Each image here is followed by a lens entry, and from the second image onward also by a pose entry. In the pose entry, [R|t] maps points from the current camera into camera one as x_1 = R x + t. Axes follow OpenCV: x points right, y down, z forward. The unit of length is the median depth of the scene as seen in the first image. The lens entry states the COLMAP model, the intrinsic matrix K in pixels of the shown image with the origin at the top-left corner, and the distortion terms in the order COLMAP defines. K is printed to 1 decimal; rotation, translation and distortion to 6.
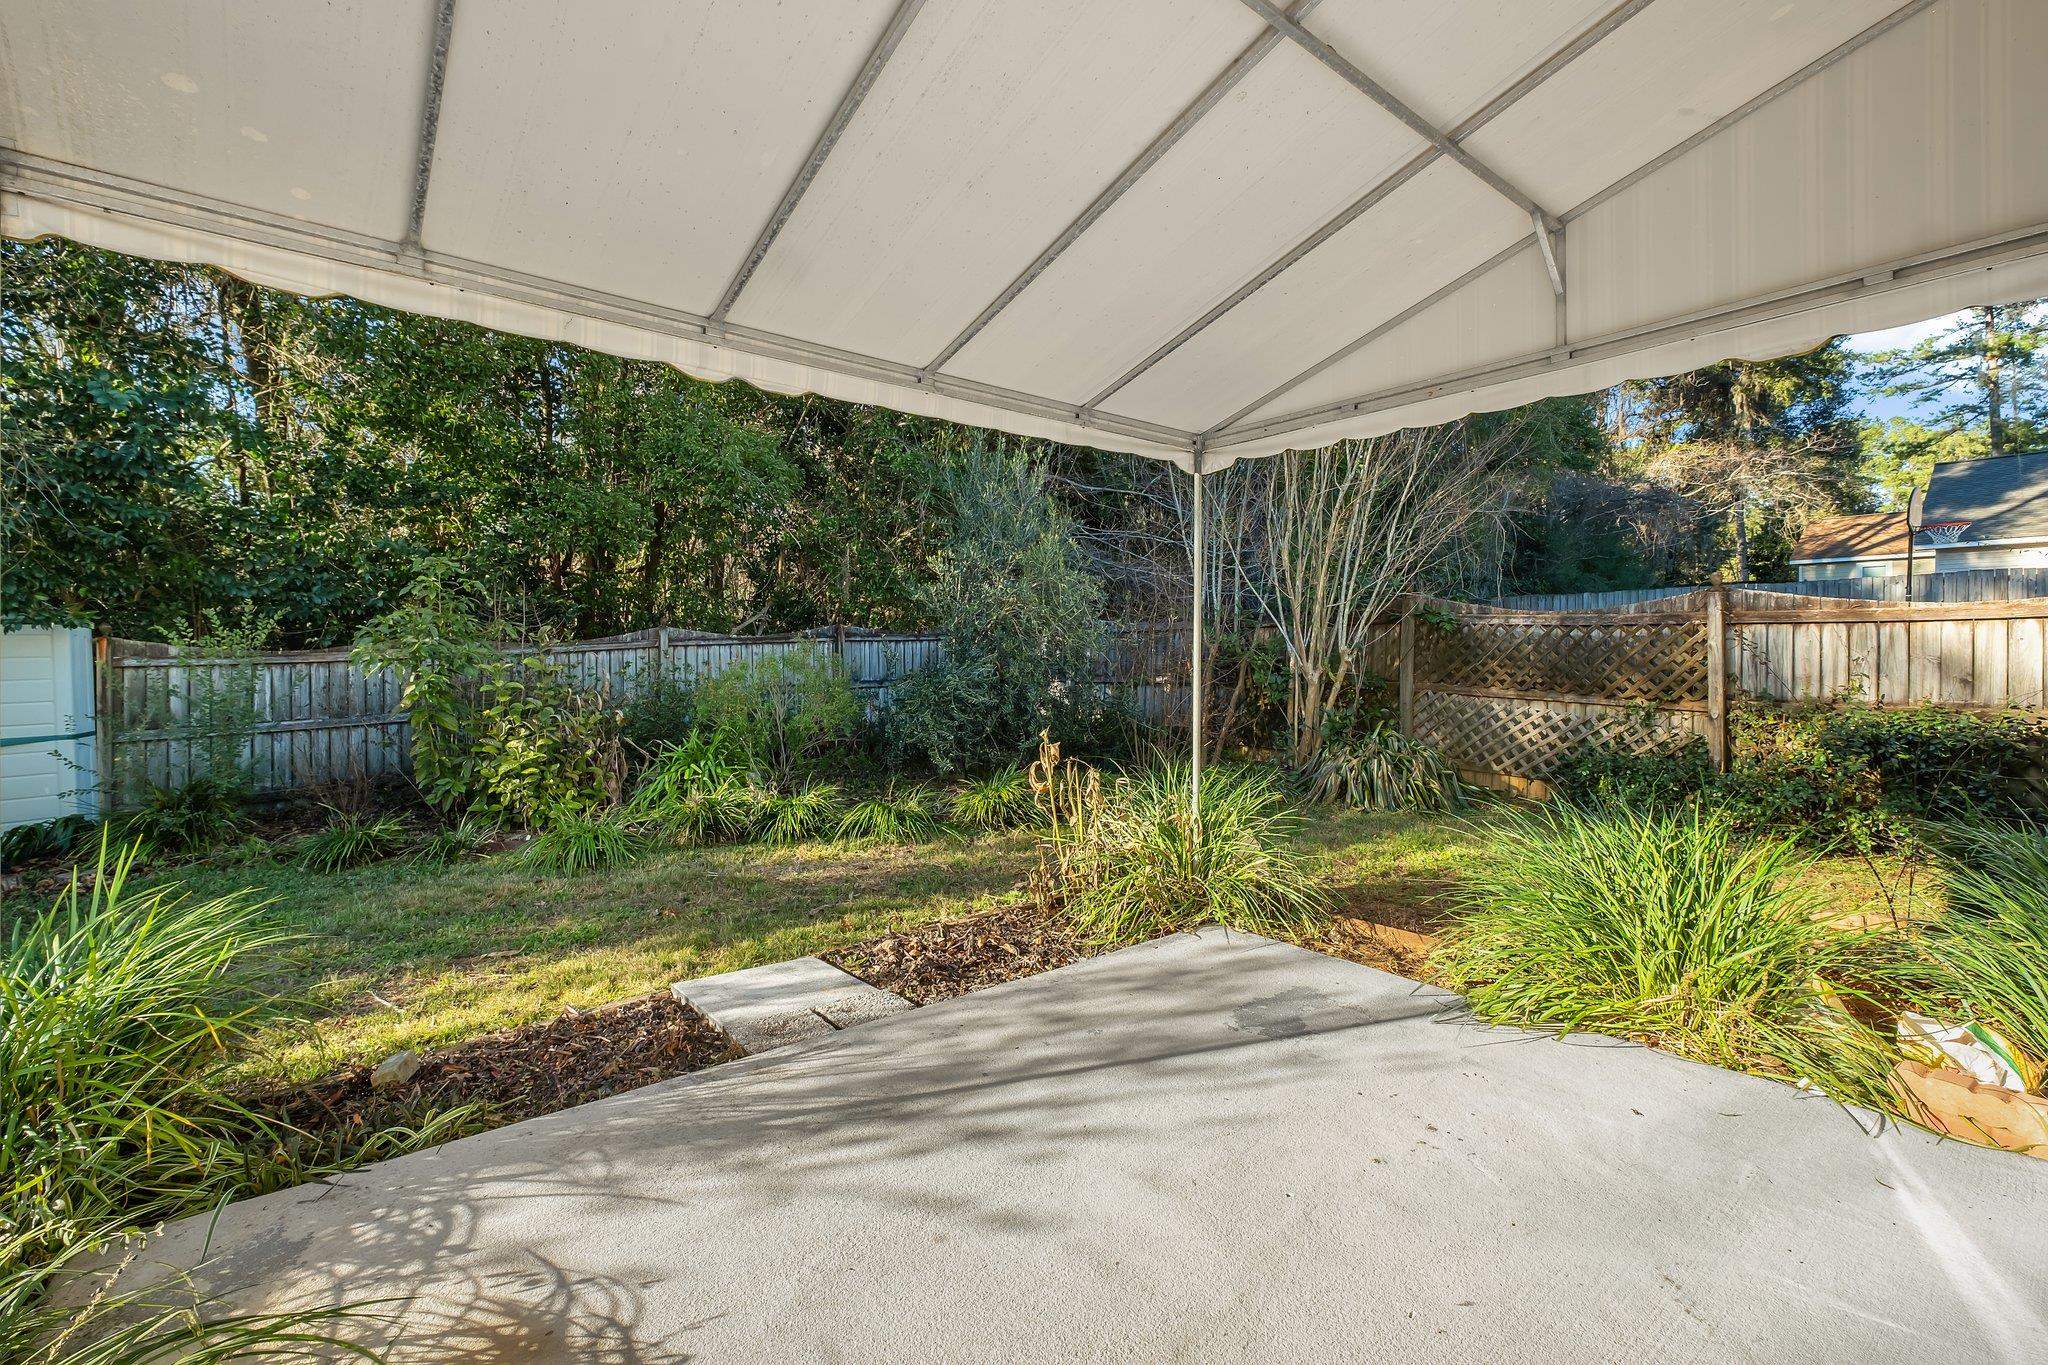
lens RADIAL K [[895.2, 0, 1025.8], [0, 895.2, 658.8], [0, 0, 1]] dist [-0.003123, 0.000176]
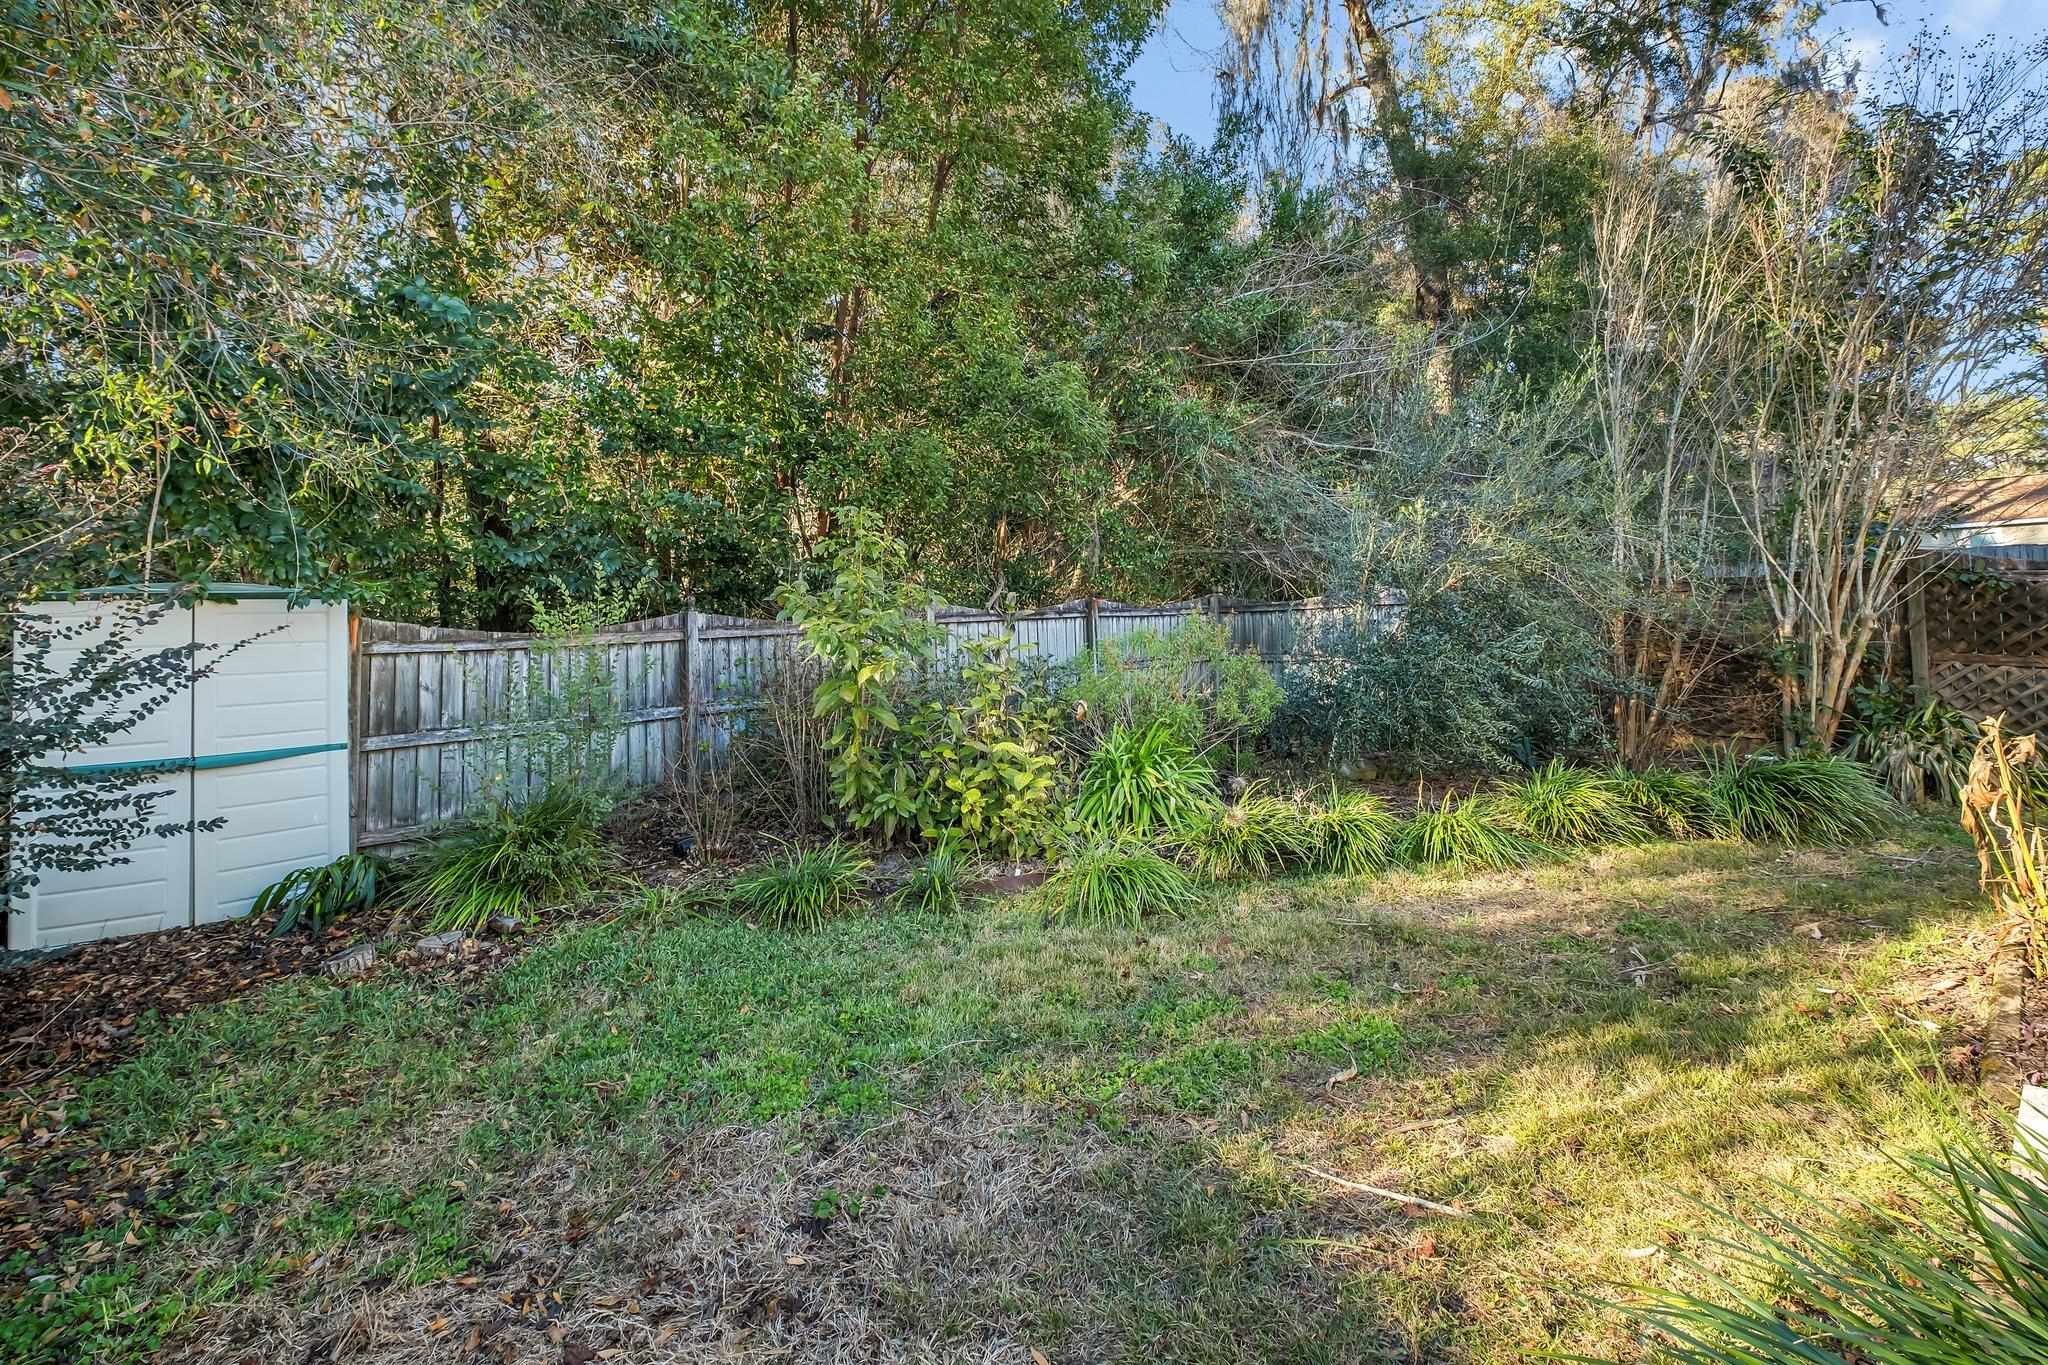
lens RADIAL K [[895.2, 0, 1025.8], [0, 895.2, 658.8], [0, 0, 1]] dist [-0.003123, 0.000176]
pose [[0.999274, -0.012873, 0.035846, -0.450815], [0.012142, 0.999715, 0.020545, 0.003685], [-0.036100, -0.020095, 0.999146, 0.189533]]
